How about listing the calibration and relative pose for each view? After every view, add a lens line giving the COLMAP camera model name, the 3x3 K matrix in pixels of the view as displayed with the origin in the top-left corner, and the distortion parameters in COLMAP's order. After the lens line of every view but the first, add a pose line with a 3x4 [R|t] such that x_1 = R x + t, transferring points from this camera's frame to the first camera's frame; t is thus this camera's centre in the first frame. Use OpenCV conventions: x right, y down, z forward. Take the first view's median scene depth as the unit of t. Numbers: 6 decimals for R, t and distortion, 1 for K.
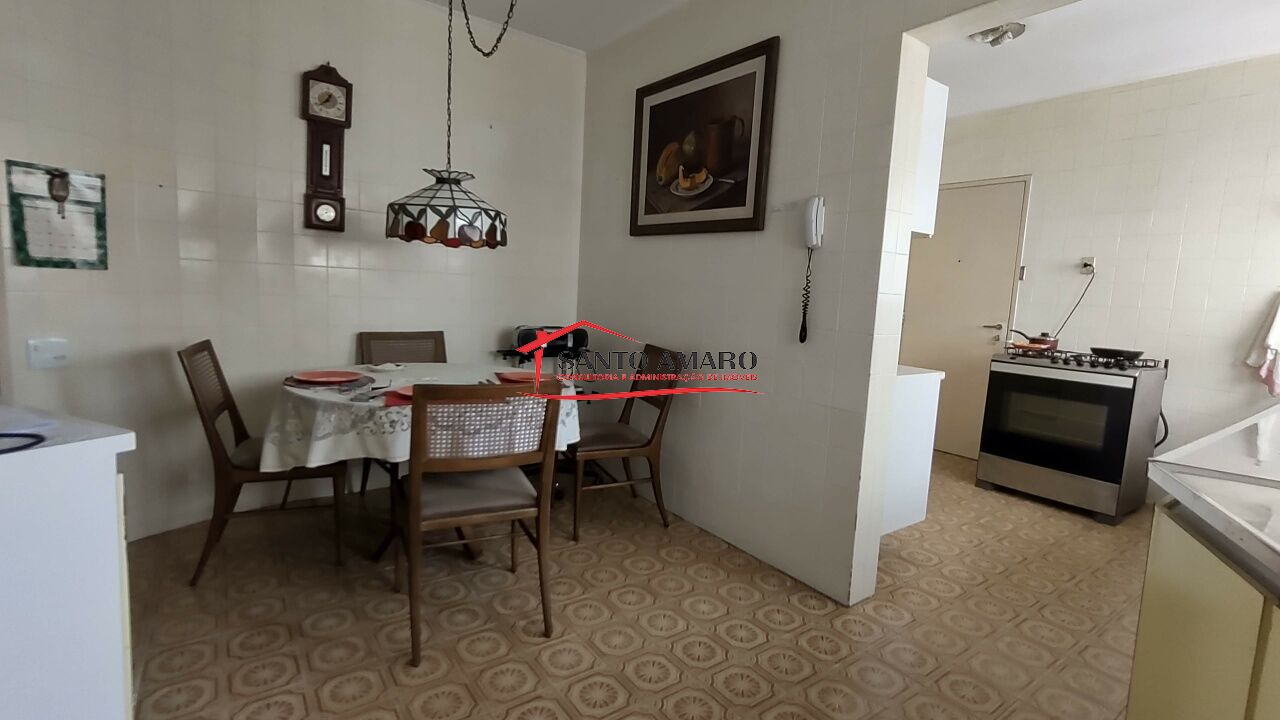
lens RADIAL K [[583.7, 0, 643.4], [0, 583.7, 353.1], [0, 0, 1]] dist [0.002318, 0.000070]
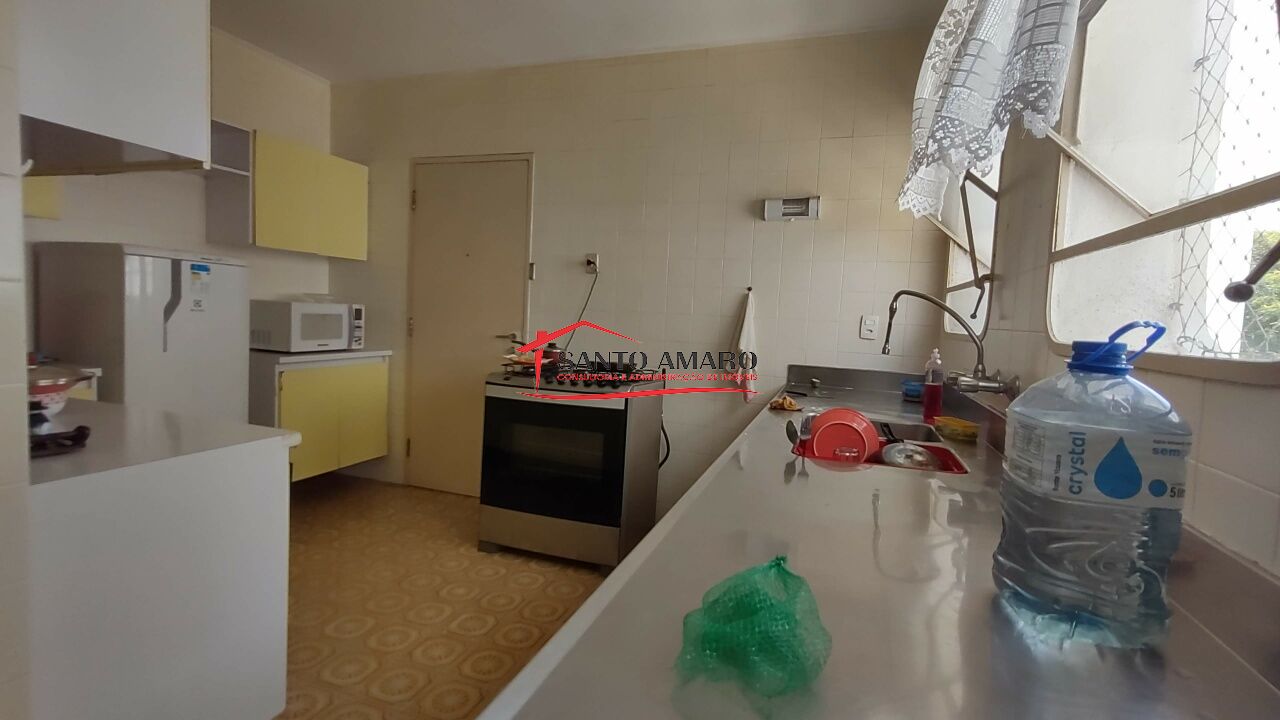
lens RADIAL K [[583.7, 0, 643.4], [0, 583.7, 353.1], [0, 0, 1]] dist [0.002318, 0.000070]
pose [[0.815845, -0.047473, 0.576318, 0.440055], [0.054830, 0.998485, 0.004629, -0.024003], [-0.575665, 0.027823, 0.817212, 0.353075]]
